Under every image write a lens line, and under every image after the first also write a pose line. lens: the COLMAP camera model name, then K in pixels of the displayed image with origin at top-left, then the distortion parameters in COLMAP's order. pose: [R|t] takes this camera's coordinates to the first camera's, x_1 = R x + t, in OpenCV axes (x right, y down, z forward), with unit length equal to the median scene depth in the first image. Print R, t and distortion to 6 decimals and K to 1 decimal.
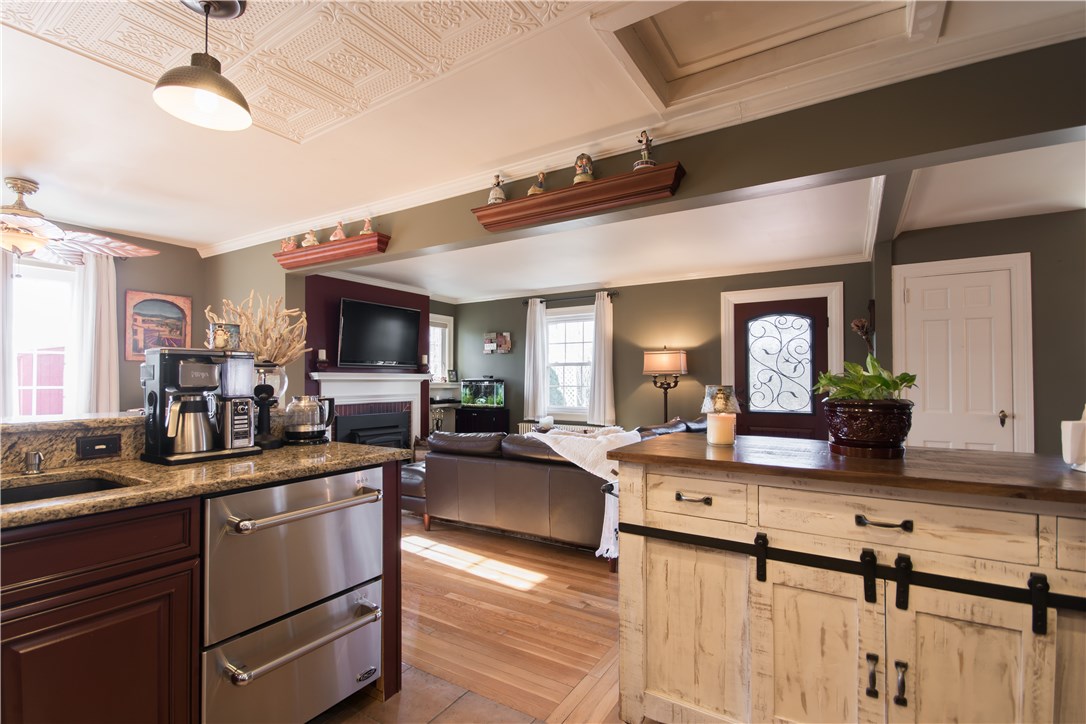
lens RADIAL K [[490.7, 0, 535.9], [0, 490.7, 373.0], [0, 0, 1]] dist [-0.000285, -0.000508]
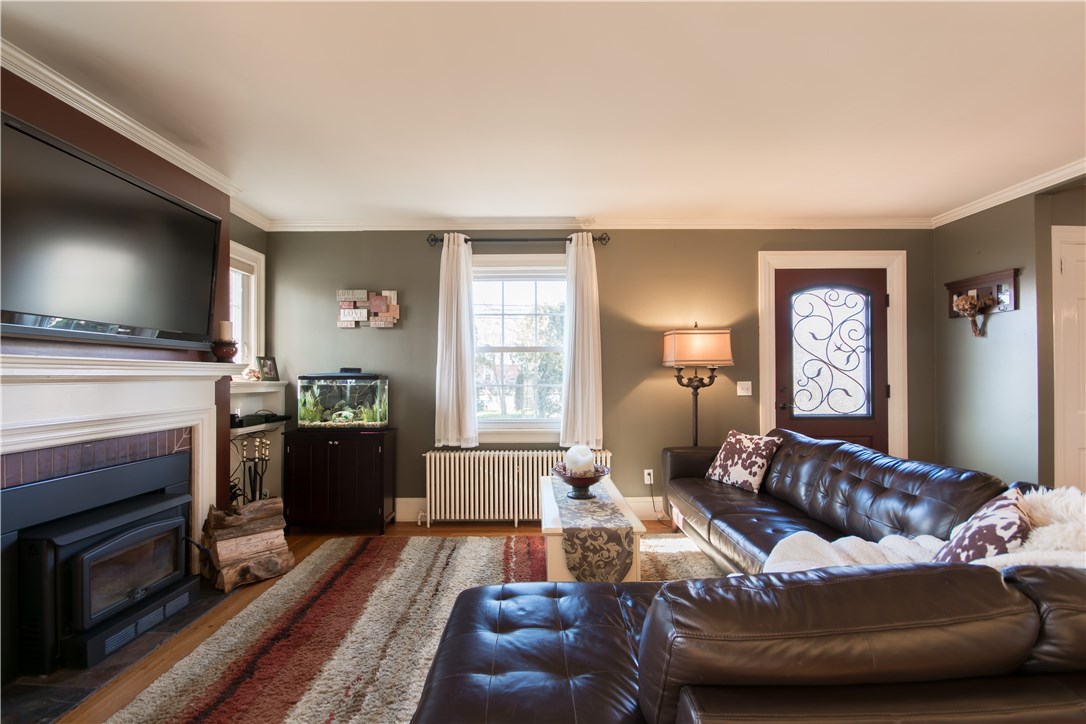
lens RADIAL K [[490.7, 0, 535.9], [0, 490.7, 373.0], [0, 0, 1]] dist [-0.000285, -0.000508]
pose [[0.847238, -0.003134, 0.531204, -0.228625], [-0.002348, 0.999951, 0.009645, 0.005522], [-0.531208, -0.009419, 0.847189, 0.466141]]
